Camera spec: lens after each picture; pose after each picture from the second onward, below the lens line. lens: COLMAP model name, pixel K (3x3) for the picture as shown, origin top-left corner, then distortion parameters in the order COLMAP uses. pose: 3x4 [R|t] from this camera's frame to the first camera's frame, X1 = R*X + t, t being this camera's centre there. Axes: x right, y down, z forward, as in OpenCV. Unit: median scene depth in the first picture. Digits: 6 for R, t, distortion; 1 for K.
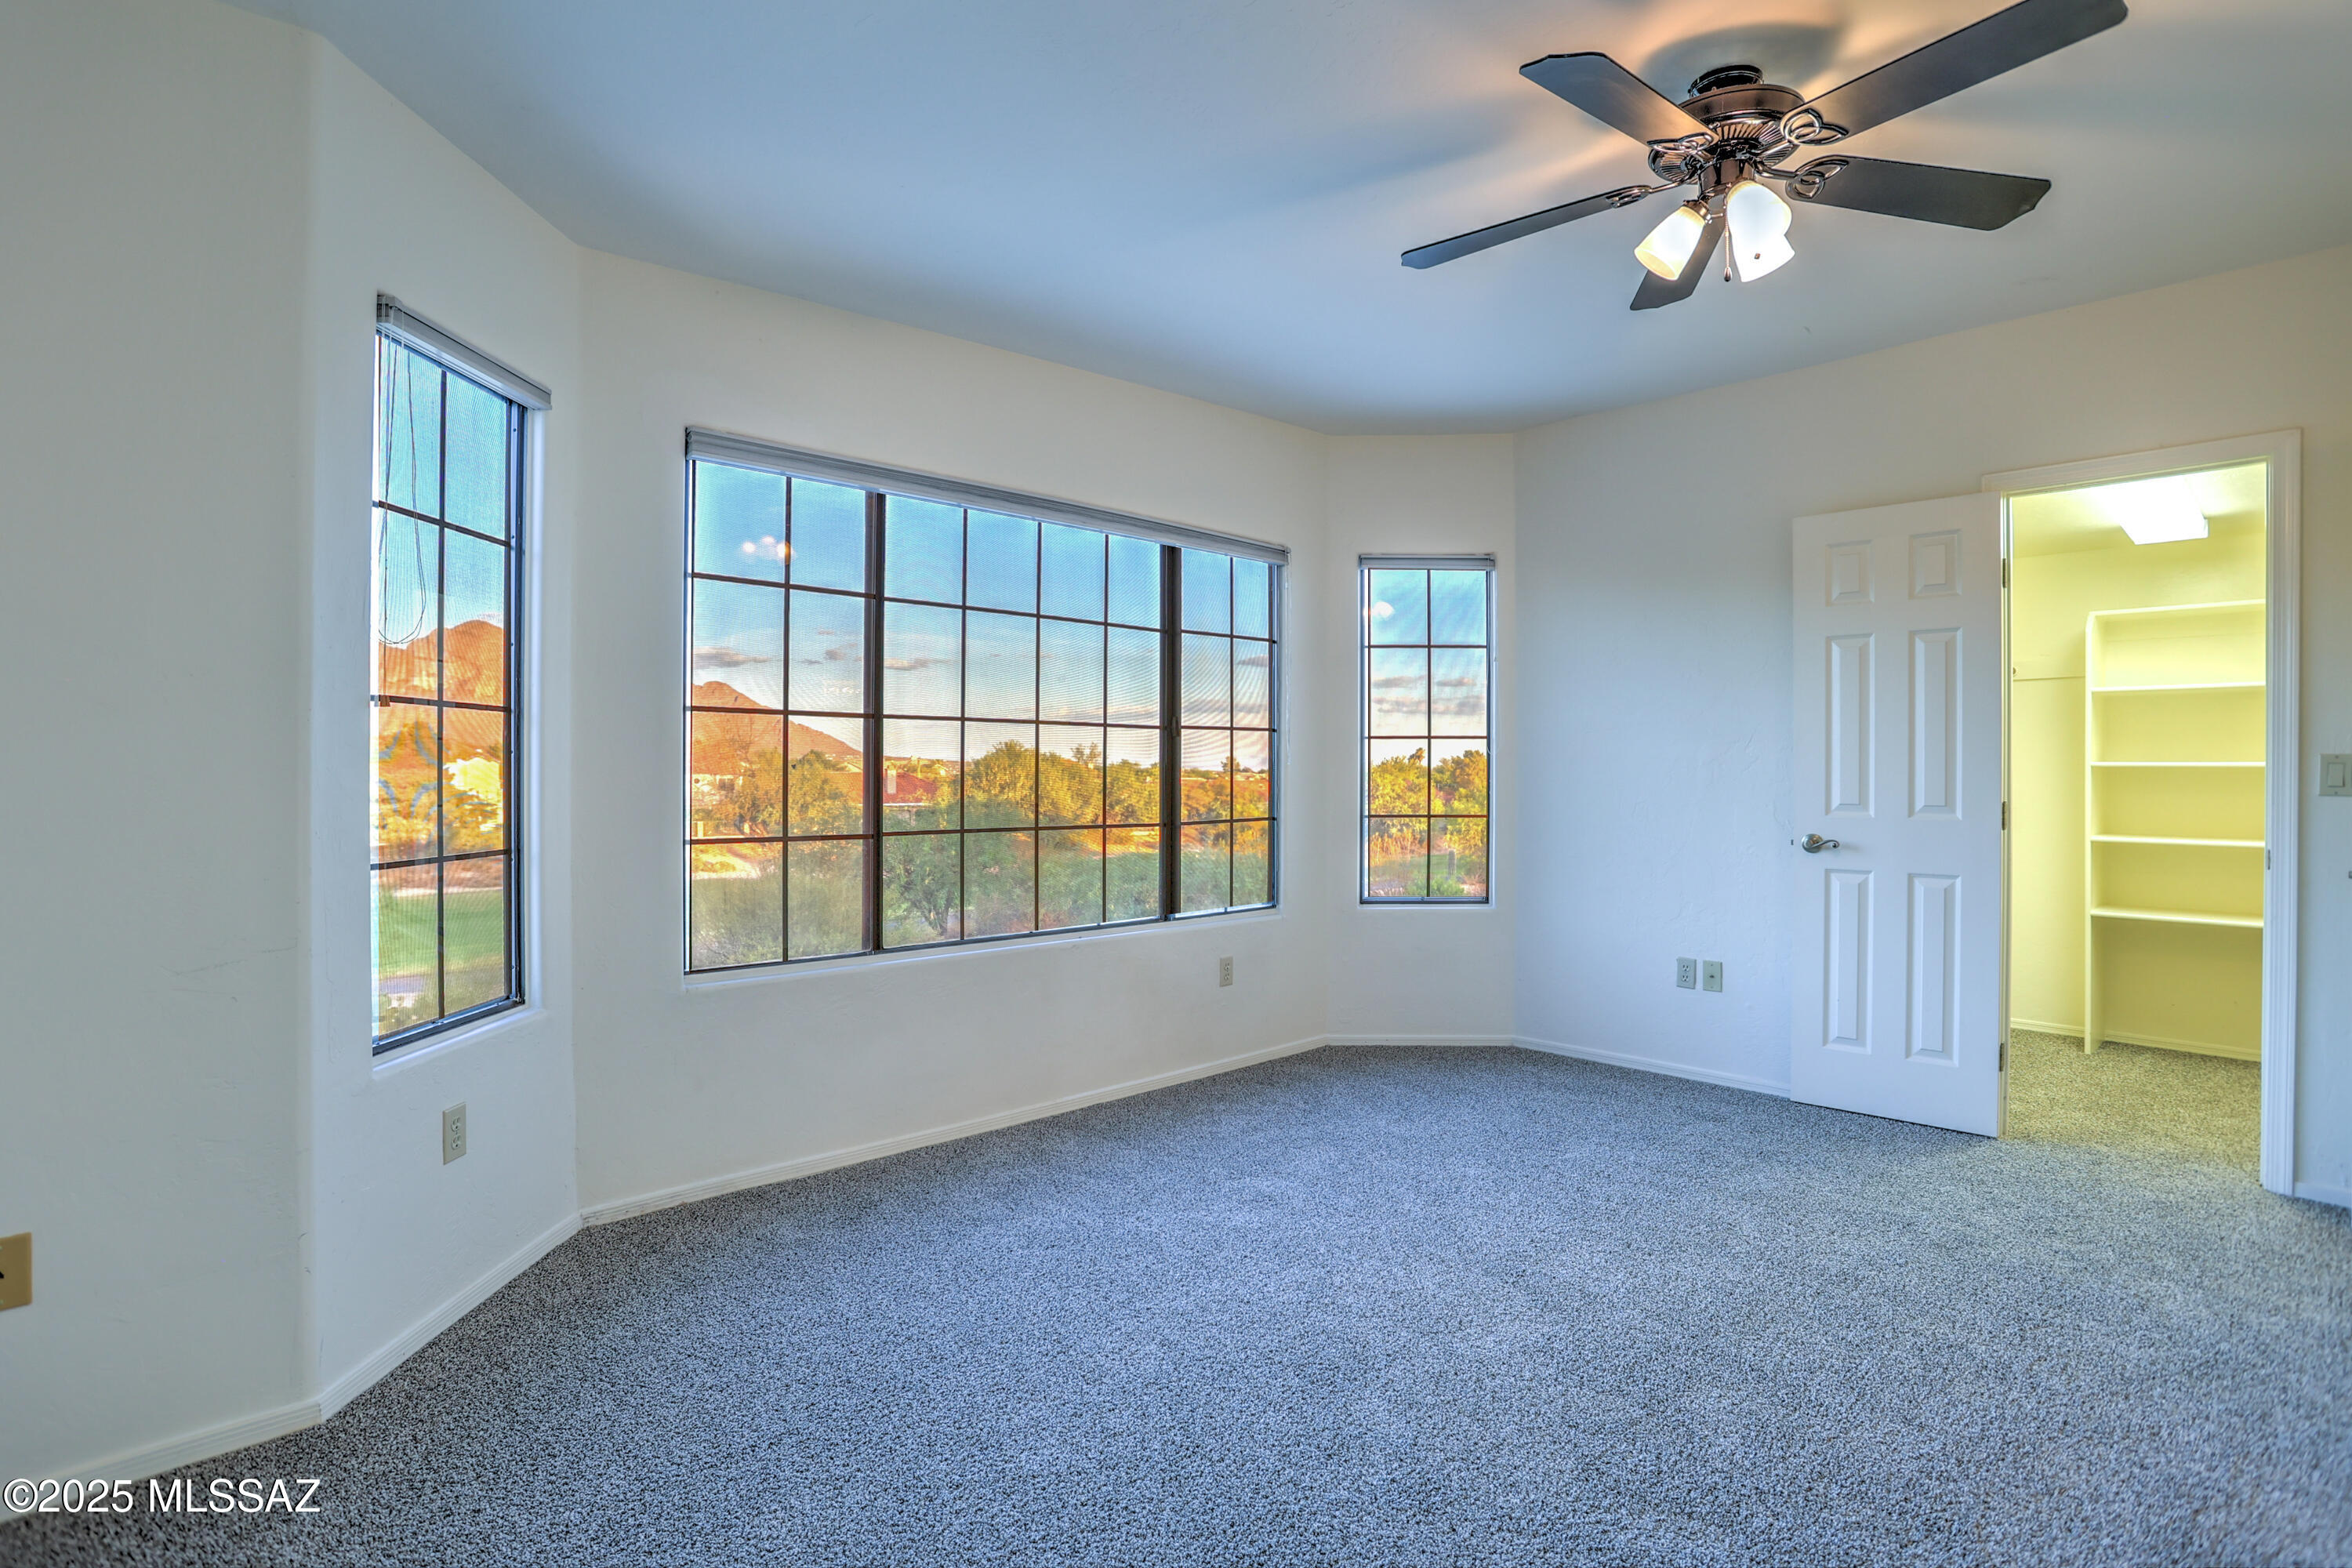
lens RADIAL K [[1243.9, 0, 1176.0], [0, 1243.9, 784.0], [0, 0, 1]] dist [-0.067623, 0.158738]
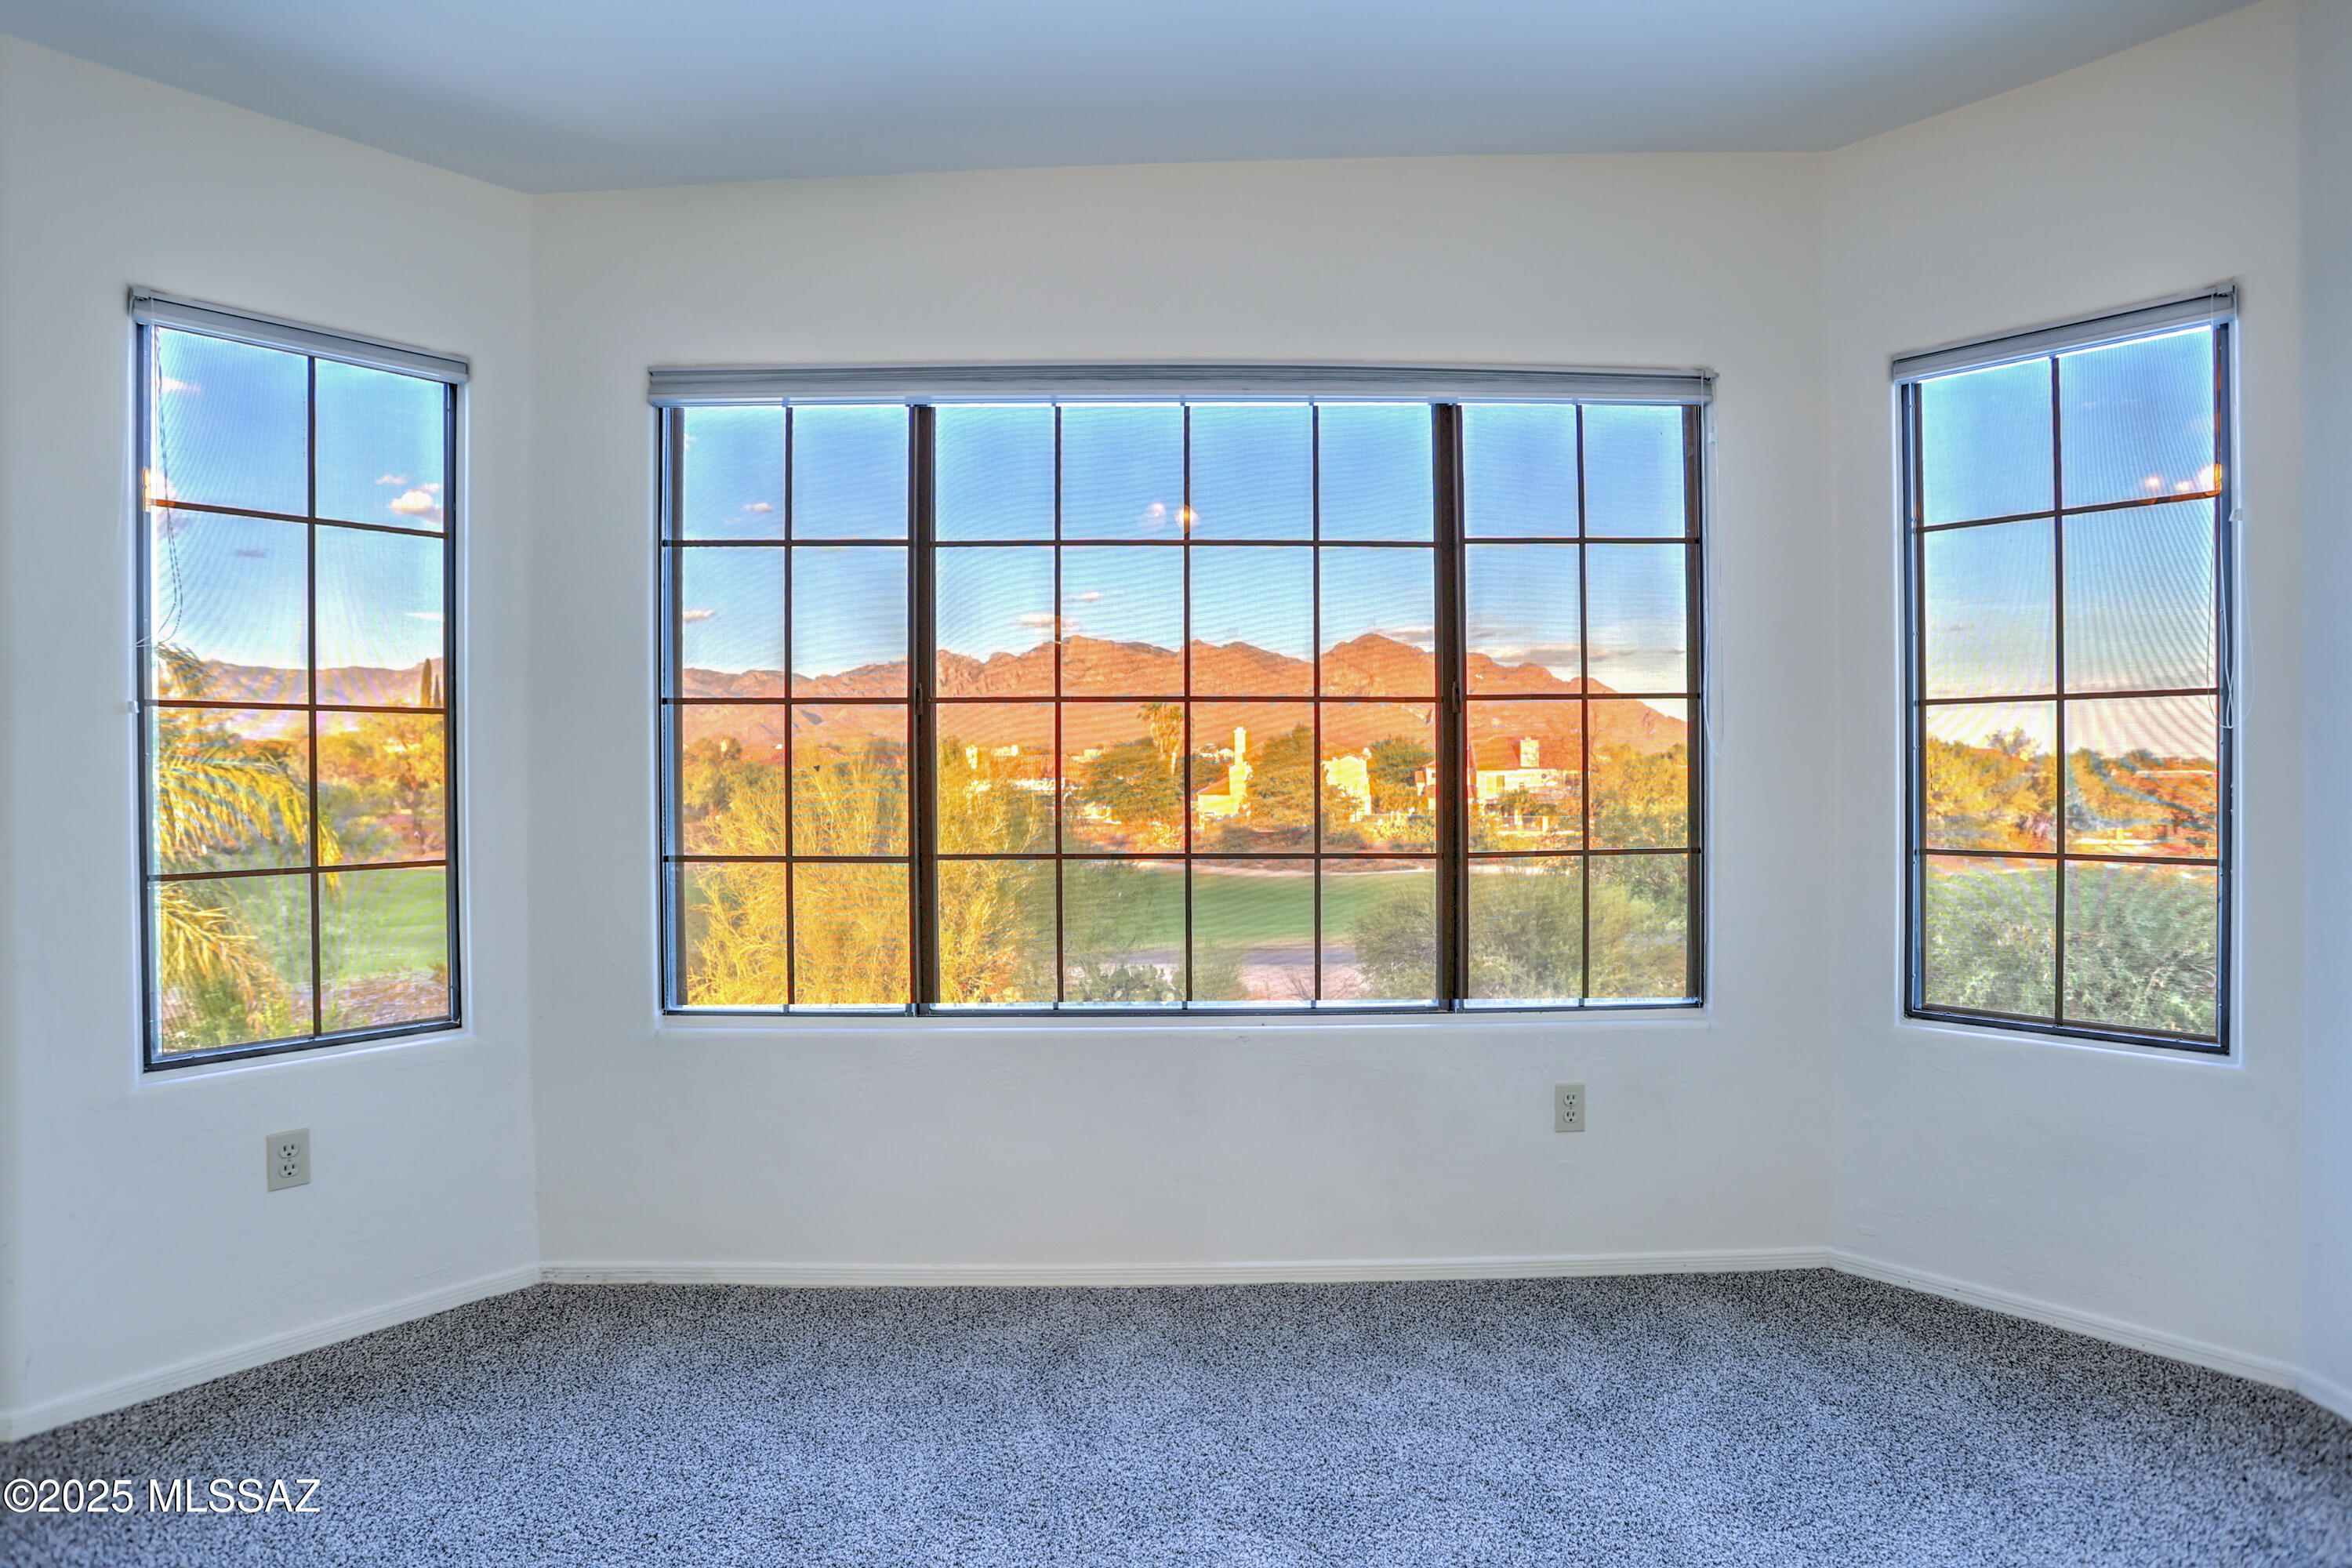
lens RADIAL K [[1187.9, 0, 1174.9], [0, 1187.9, 772.1], [0, 0, 1]] dist [-0.076367, 0.049162]
pose [[0.720537, -0.004128, -0.693405, 0.347802], [0.000831, 0.999987, -0.005089, -0.007357], [0.693416, 0.003090, 0.720531, 0.556396]]
